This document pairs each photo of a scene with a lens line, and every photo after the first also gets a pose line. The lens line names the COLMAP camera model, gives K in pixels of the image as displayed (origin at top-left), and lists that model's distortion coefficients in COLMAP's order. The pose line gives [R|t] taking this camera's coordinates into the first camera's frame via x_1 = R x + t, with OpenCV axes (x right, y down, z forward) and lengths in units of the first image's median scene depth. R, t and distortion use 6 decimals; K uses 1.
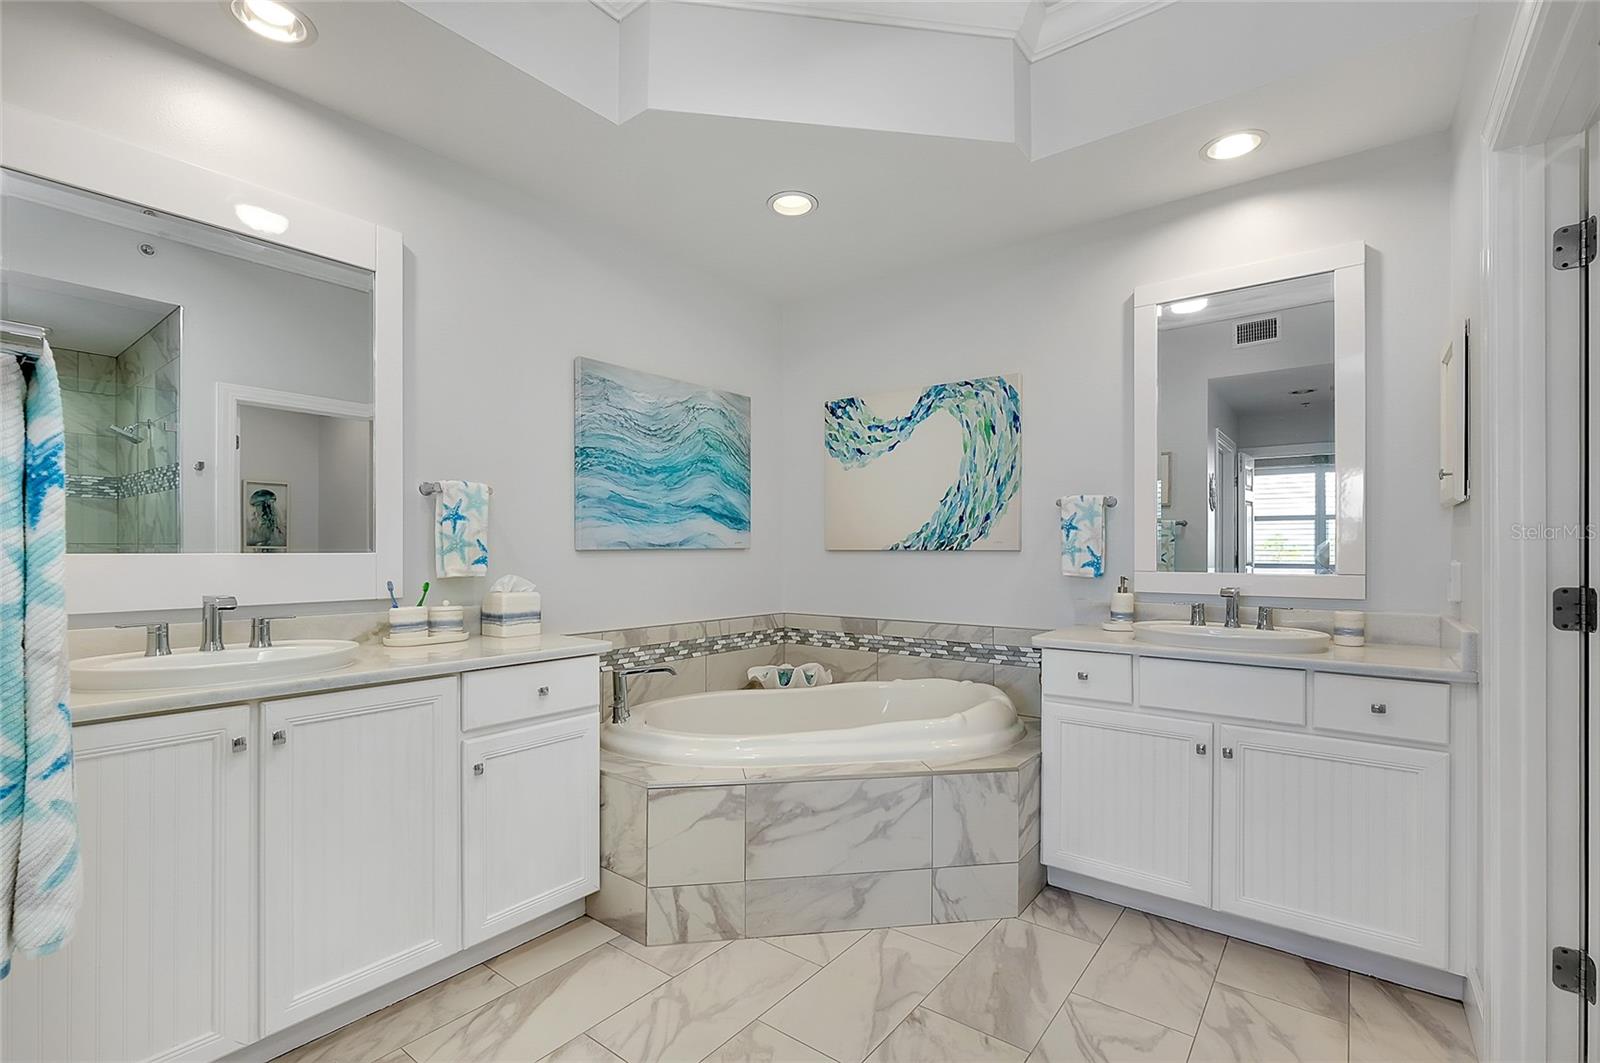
lens RADIAL K [[716.8, 0, 803.5], [0, 716.8, 548.7], [0, 0, 1]] dist [-0.002299, -0.000256]
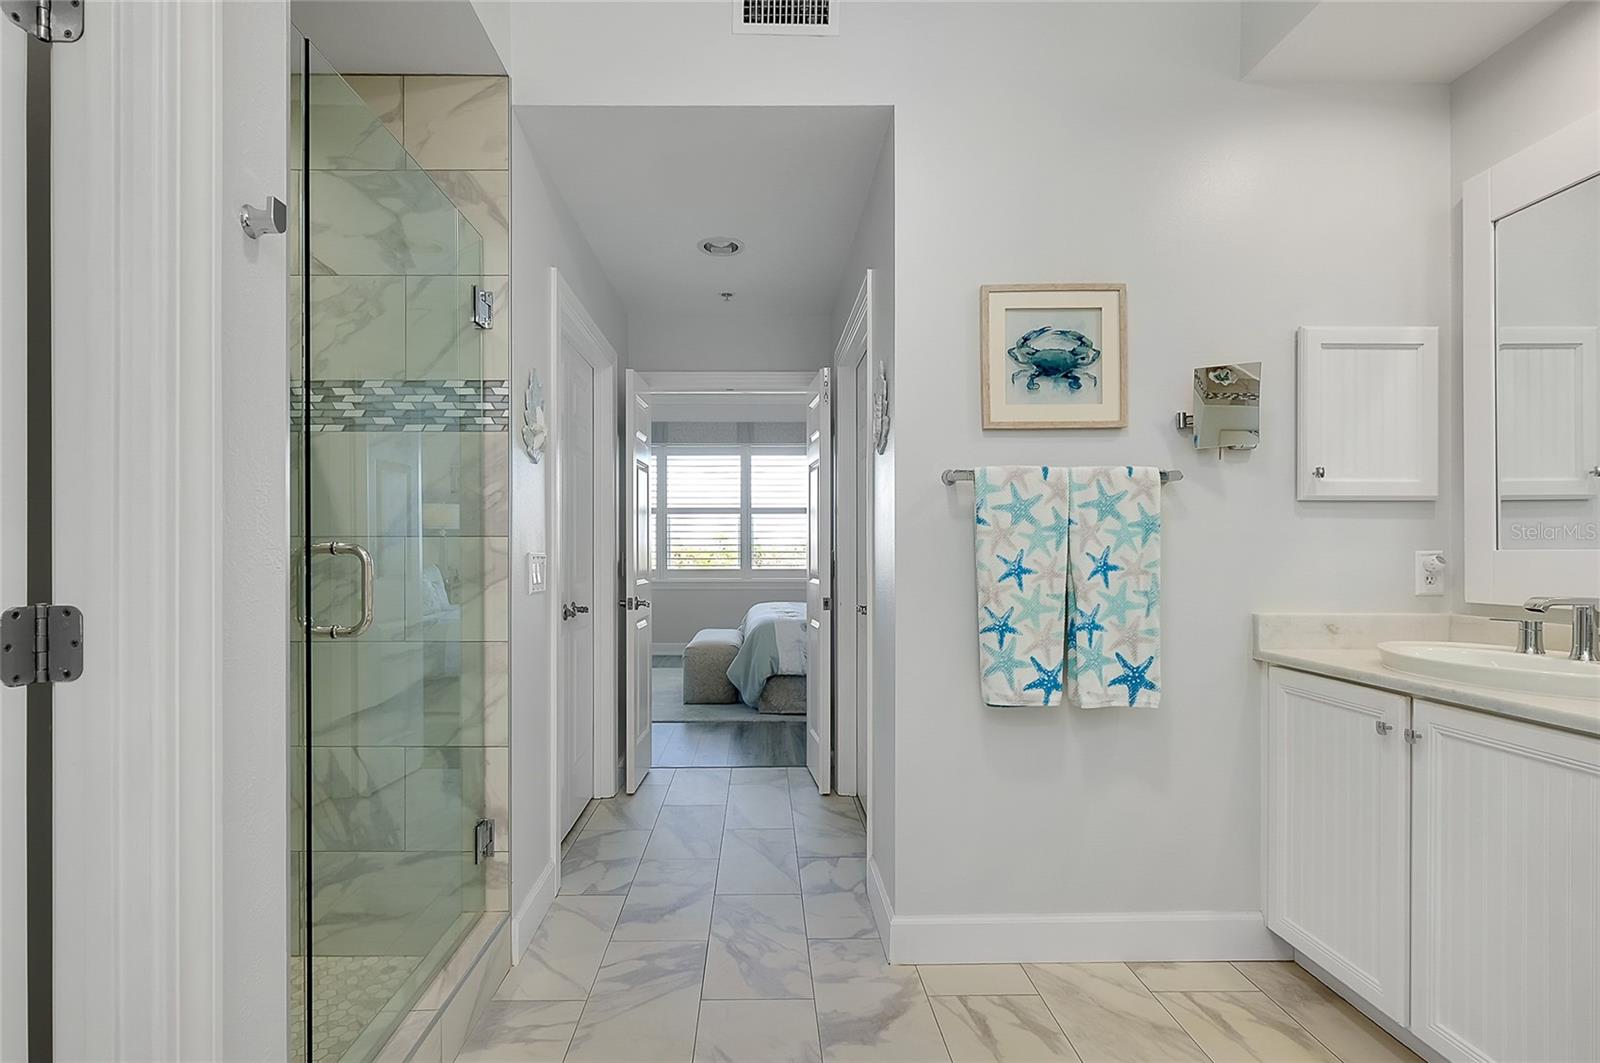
lens RADIAL K [[759.7, 0, 758.1], [0, 759.7, 550.2], [0, 0, 1]] dist [-0.002075, -0.000496]
pose [[-0.794347, 0.000684, -0.607464, 0.396773], [0.004578, 0.999978, -0.004860, 0.005365], [0.607447, -0.006642, -0.794333, 0.828066]]
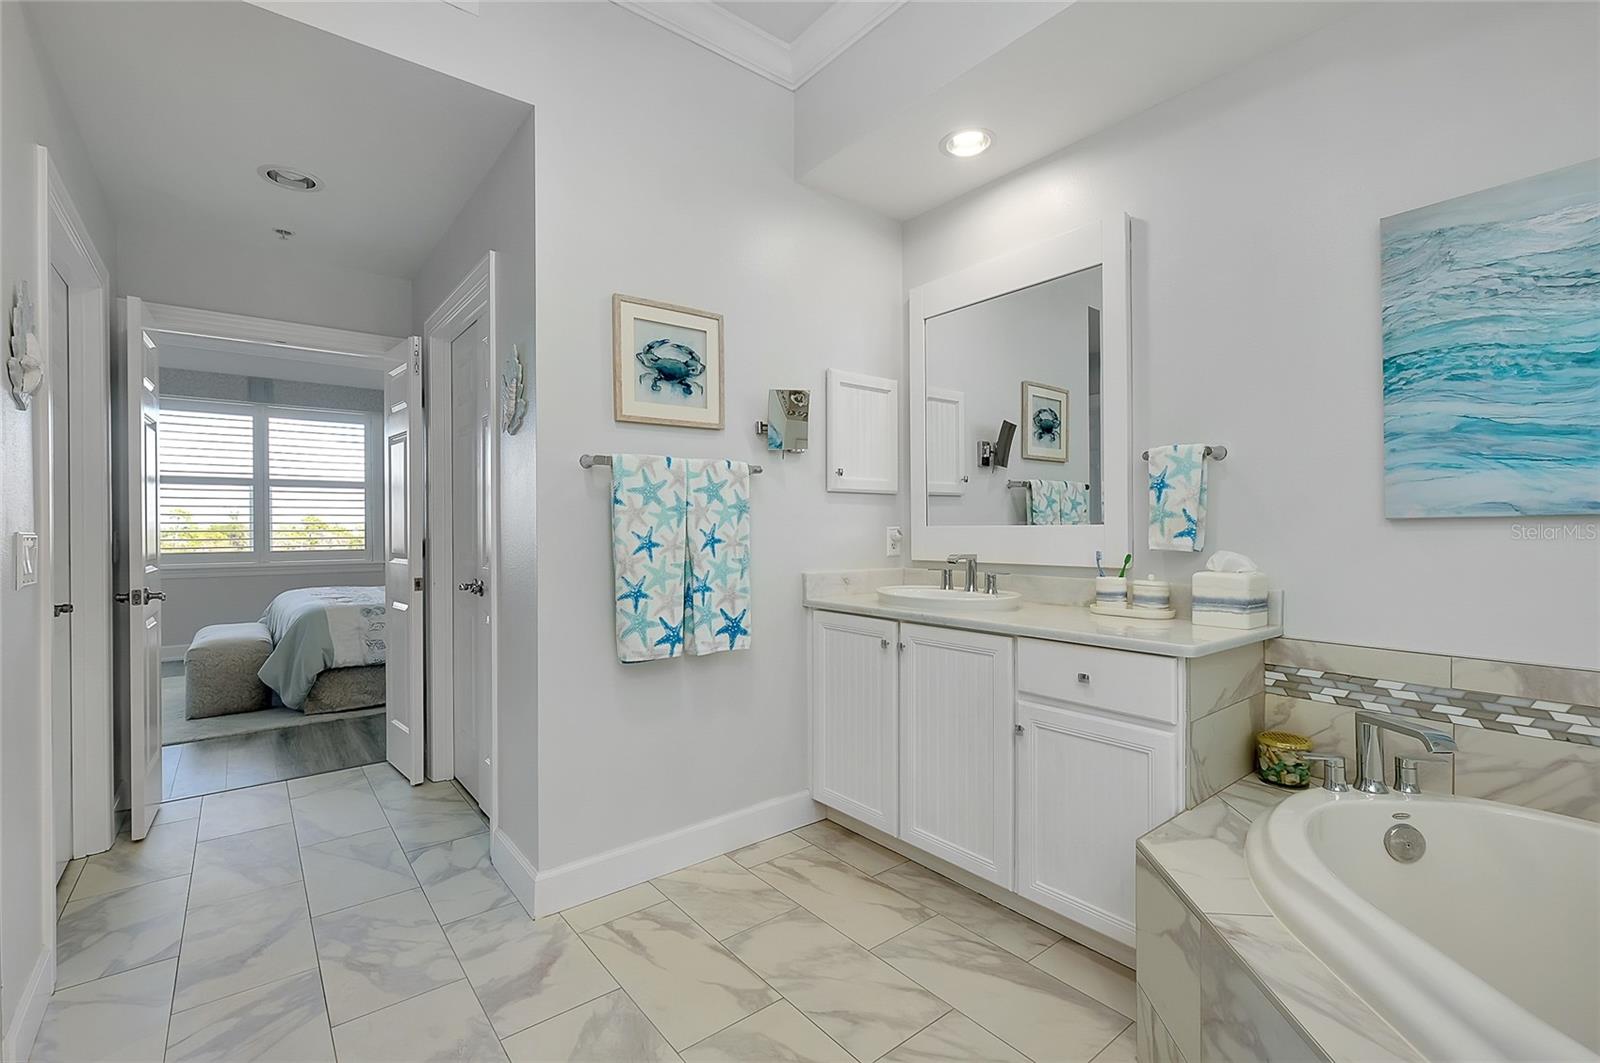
lens RADIAL K [[716.8, 0, 810.2], [0, 716.8, 529.4], [0, 0, 1]] dist [-0.002299, -0.000256]
pose [[-0.235835, 0.003941, -0.971785, 0.508619], [0.009986, 0.999949, 0.001632, 0.006319], [0.971742, -0.009320, -0.235862, 0.758009]]
